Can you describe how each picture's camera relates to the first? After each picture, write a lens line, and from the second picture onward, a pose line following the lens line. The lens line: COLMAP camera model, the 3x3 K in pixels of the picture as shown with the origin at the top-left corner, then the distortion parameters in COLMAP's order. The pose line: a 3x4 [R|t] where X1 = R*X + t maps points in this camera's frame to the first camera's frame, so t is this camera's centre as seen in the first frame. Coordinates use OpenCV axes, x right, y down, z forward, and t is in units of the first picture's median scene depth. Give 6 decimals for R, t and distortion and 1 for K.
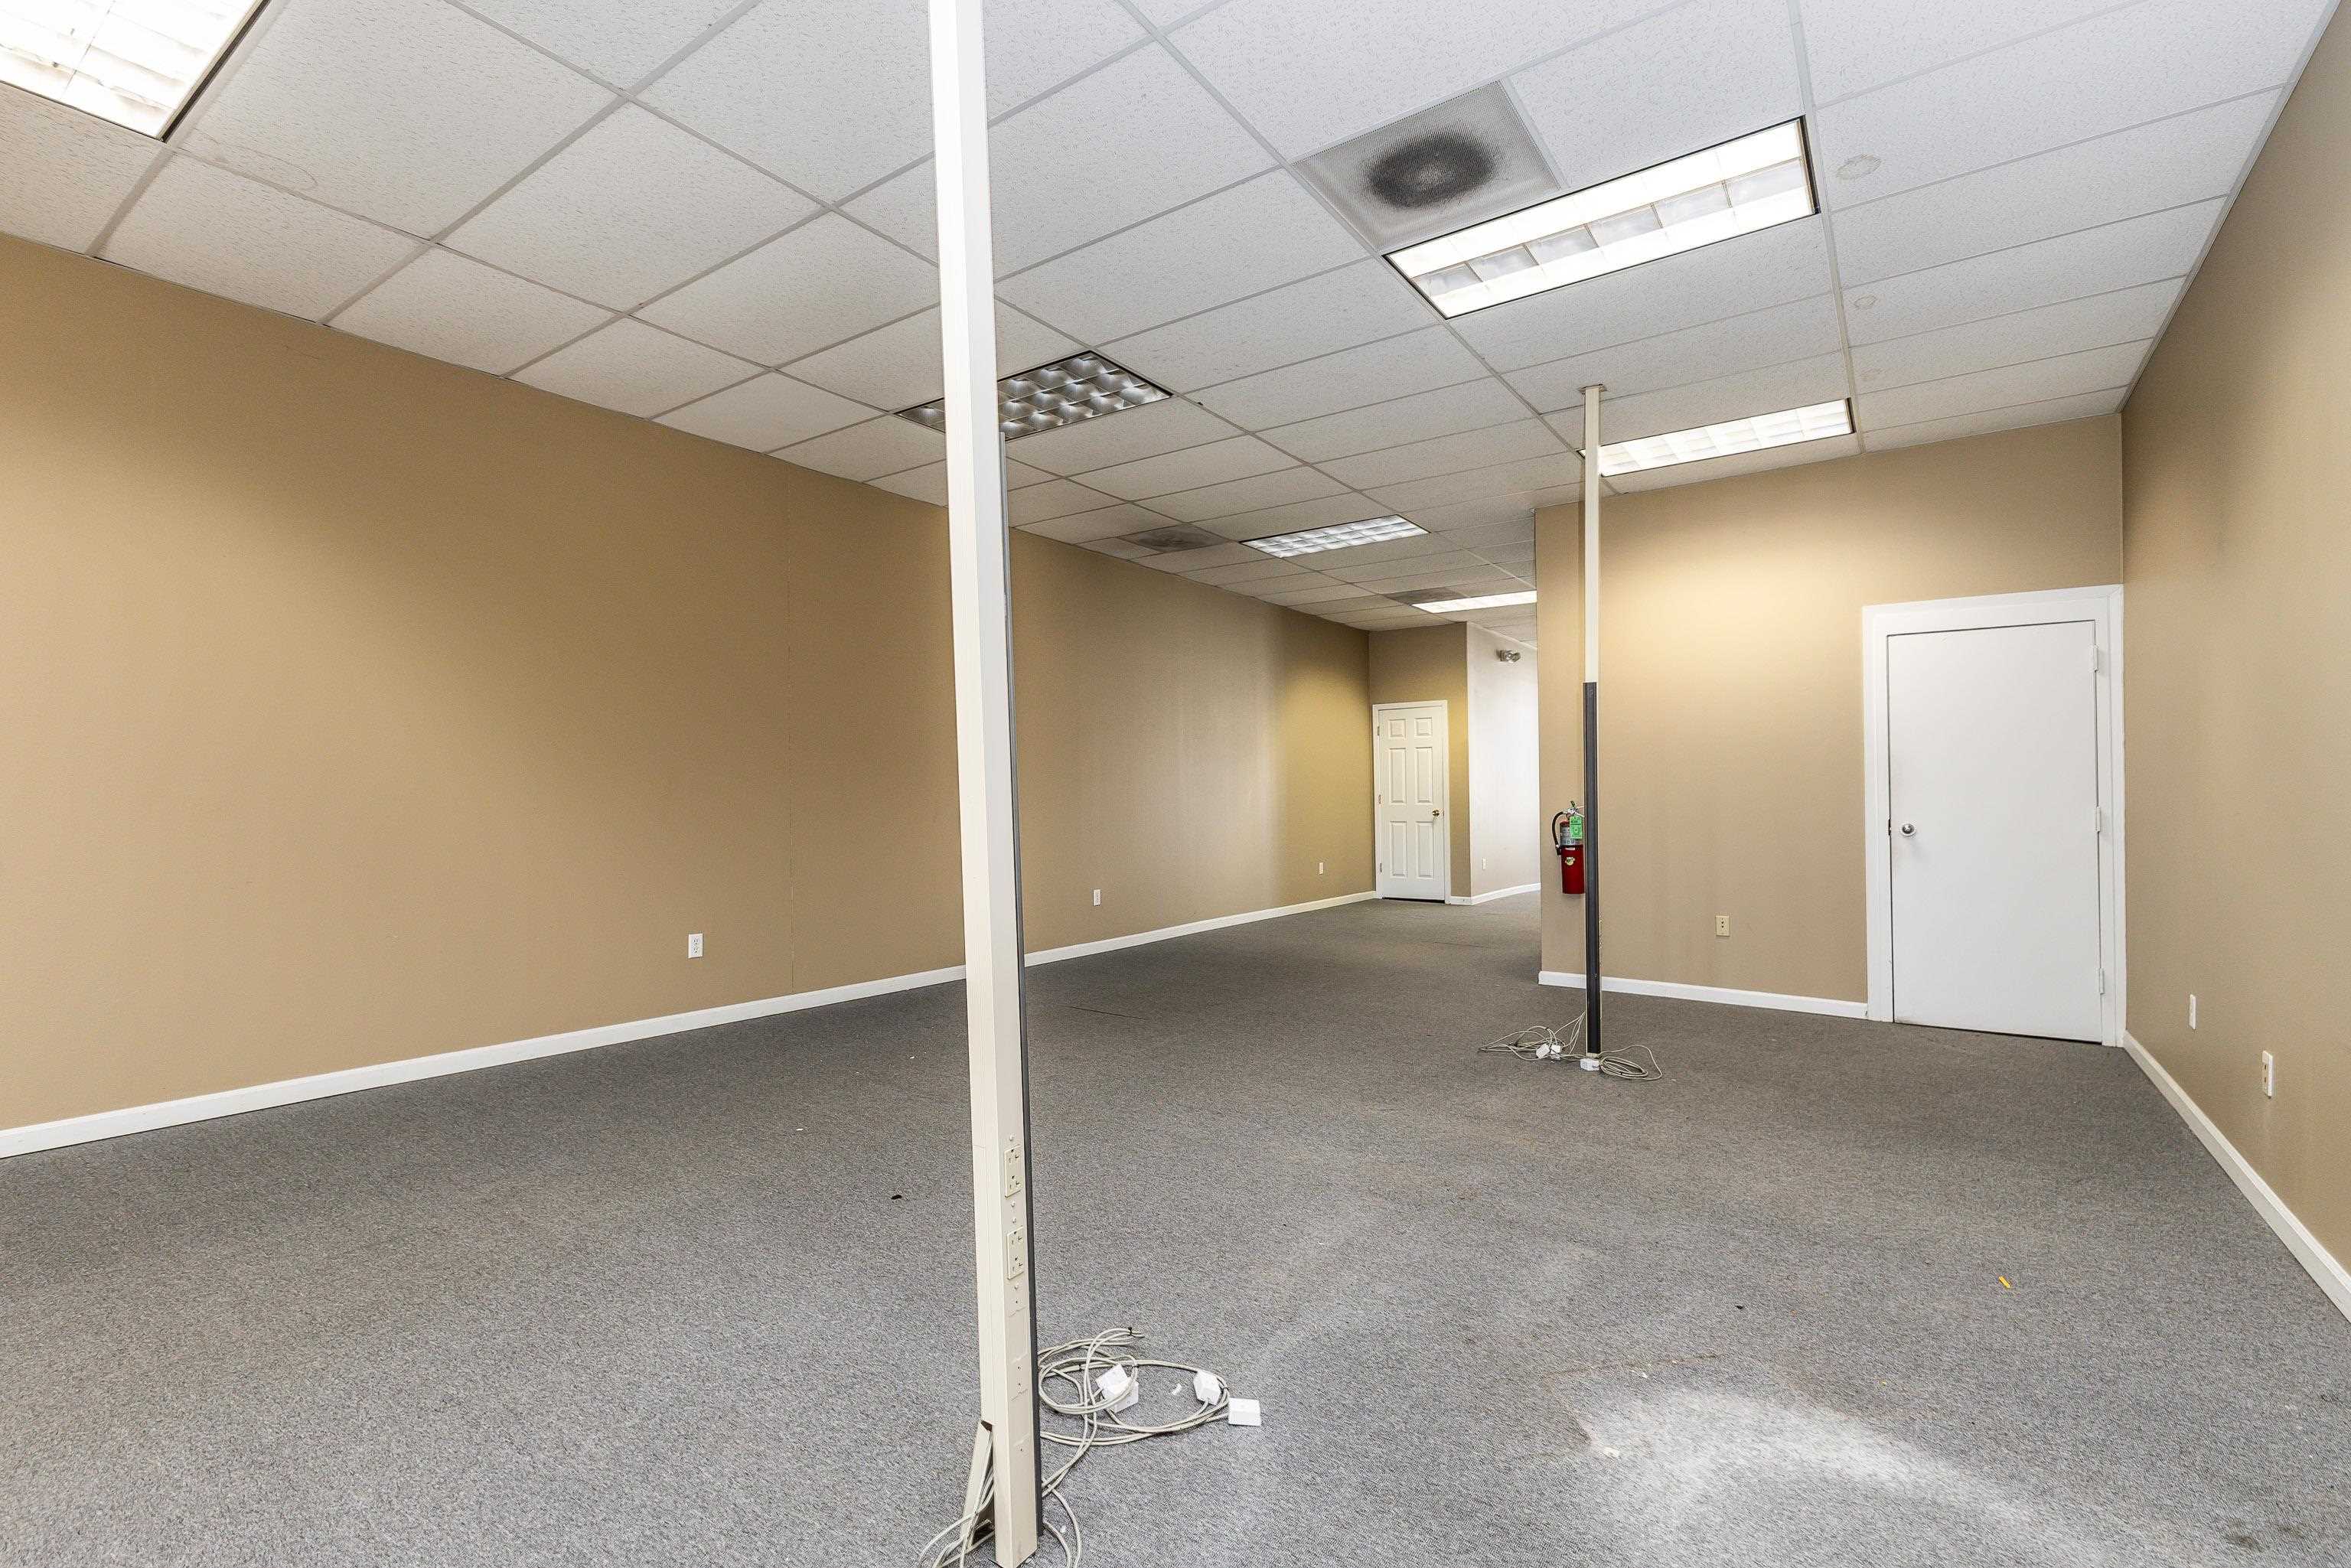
lens RADIAL K [[1047.1, 0, 1177.3], [0, 1047.1, 777.1], [0, 0, 1]] dist [0.008378, 0.001580]
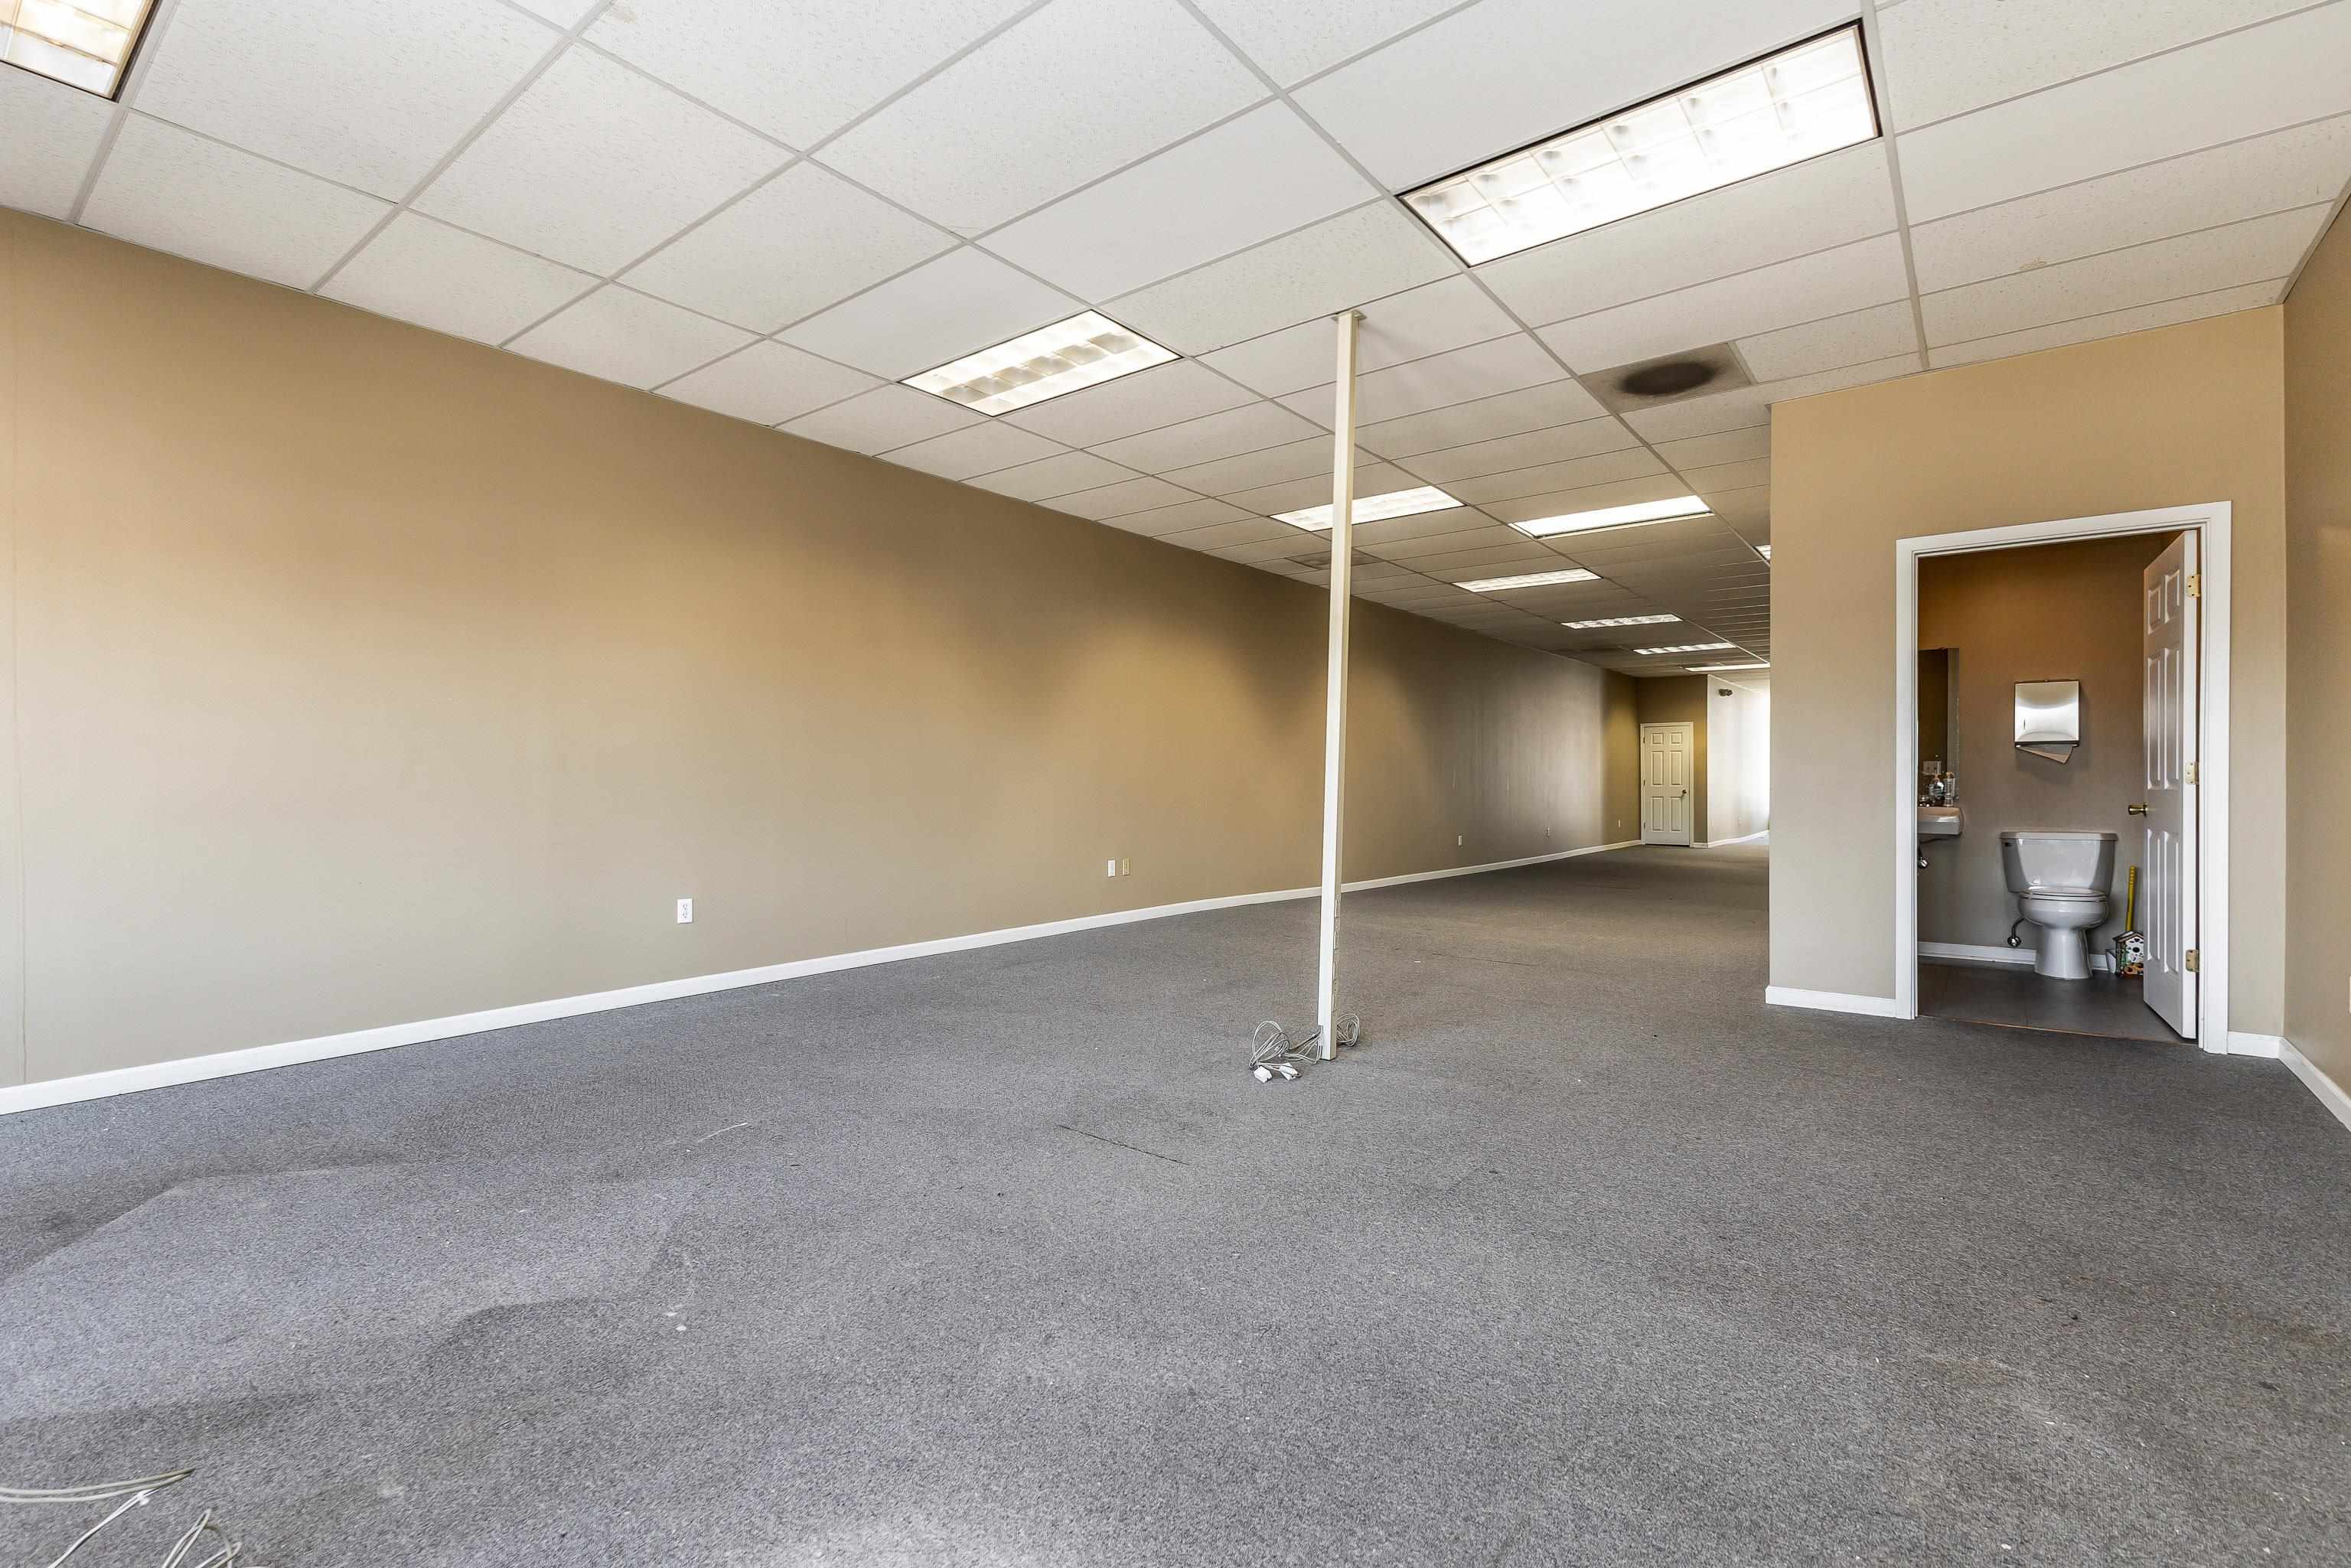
lens RADIAL K [[1047.1, 0, 1173.3], [0, 1047.1, 765.9], [0, 0, 1]] dist [0.008378, 0.001580]
pose [[0.998976, 0.002861, -0.045150, -0.470698], [-0.002581, 0.999977, 0.006265, -0.013668], [0.045166, -0.006142, 0.998961, -0.658693]]
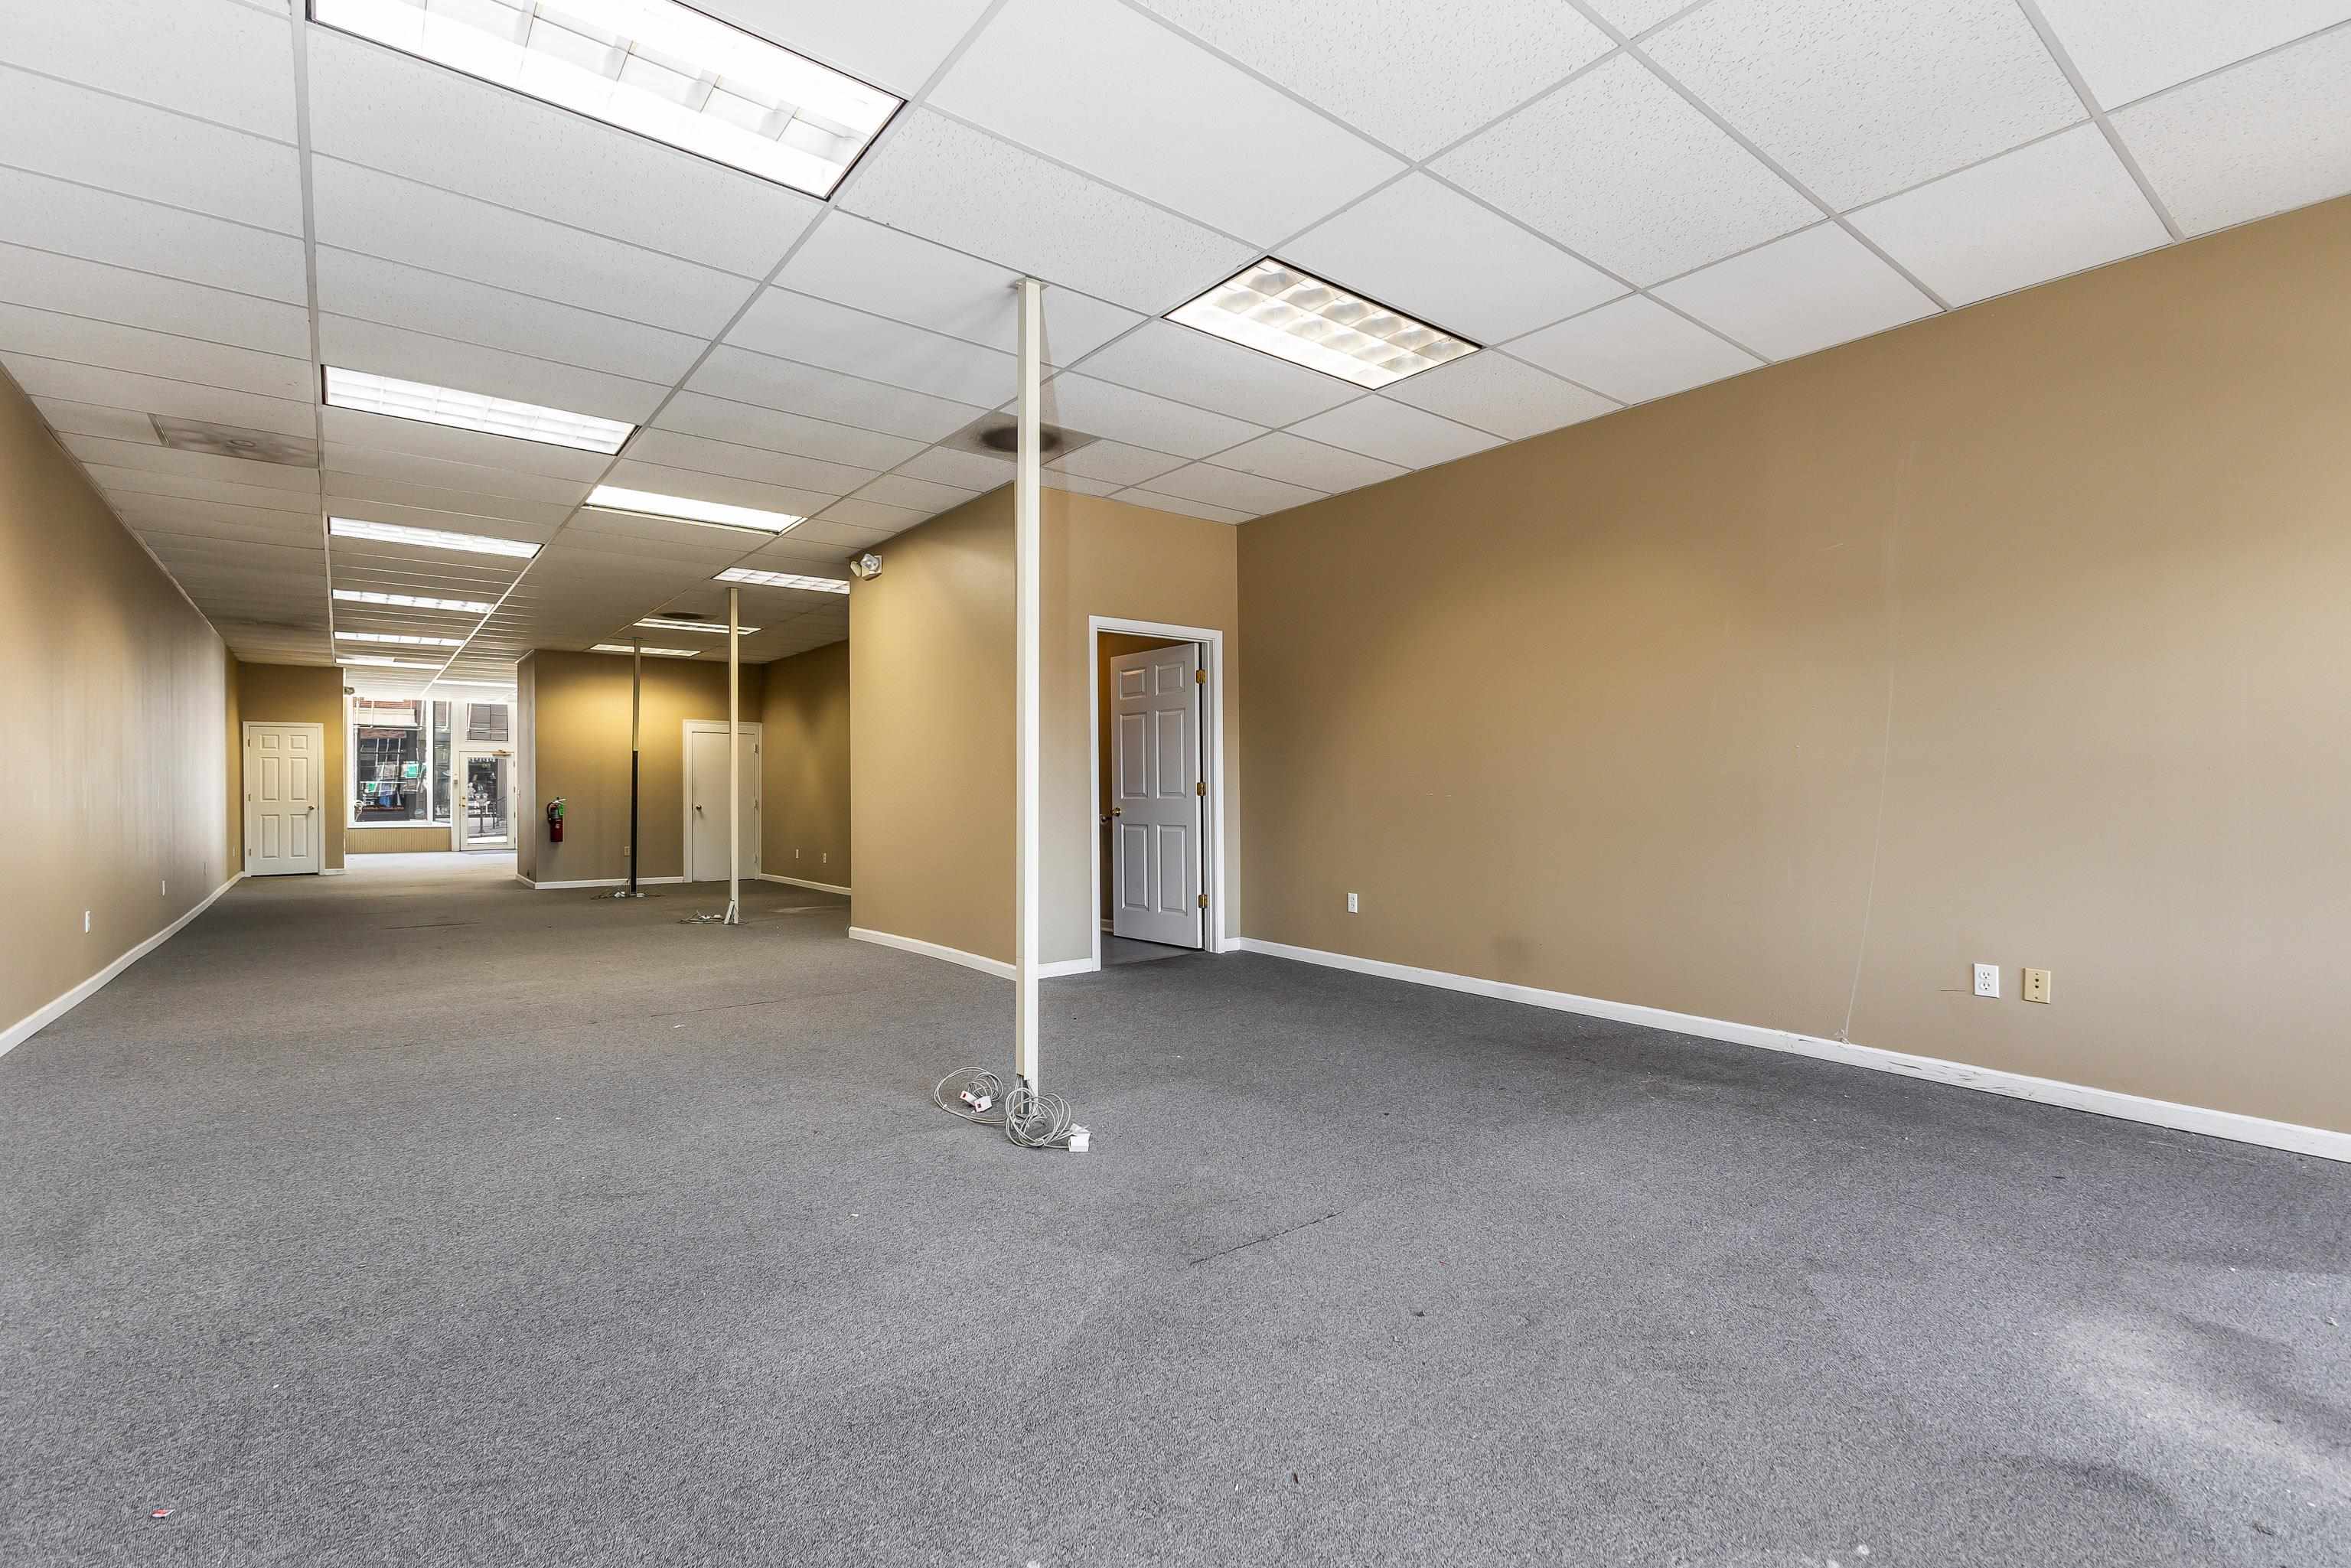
lens RADIAL K [[1047.1, 0, 1166.9], [0, 1047.1, 779.7], [0, 0, 1]] dist [0.008378, 0.001580]
pose [[0.279170, 0.009897, 0.960191, -0.736381], [-0.016461, 0.999849, -0.005520, -0.011944], [-0.960101, -0.014264, 0.279291, -0.417392]]
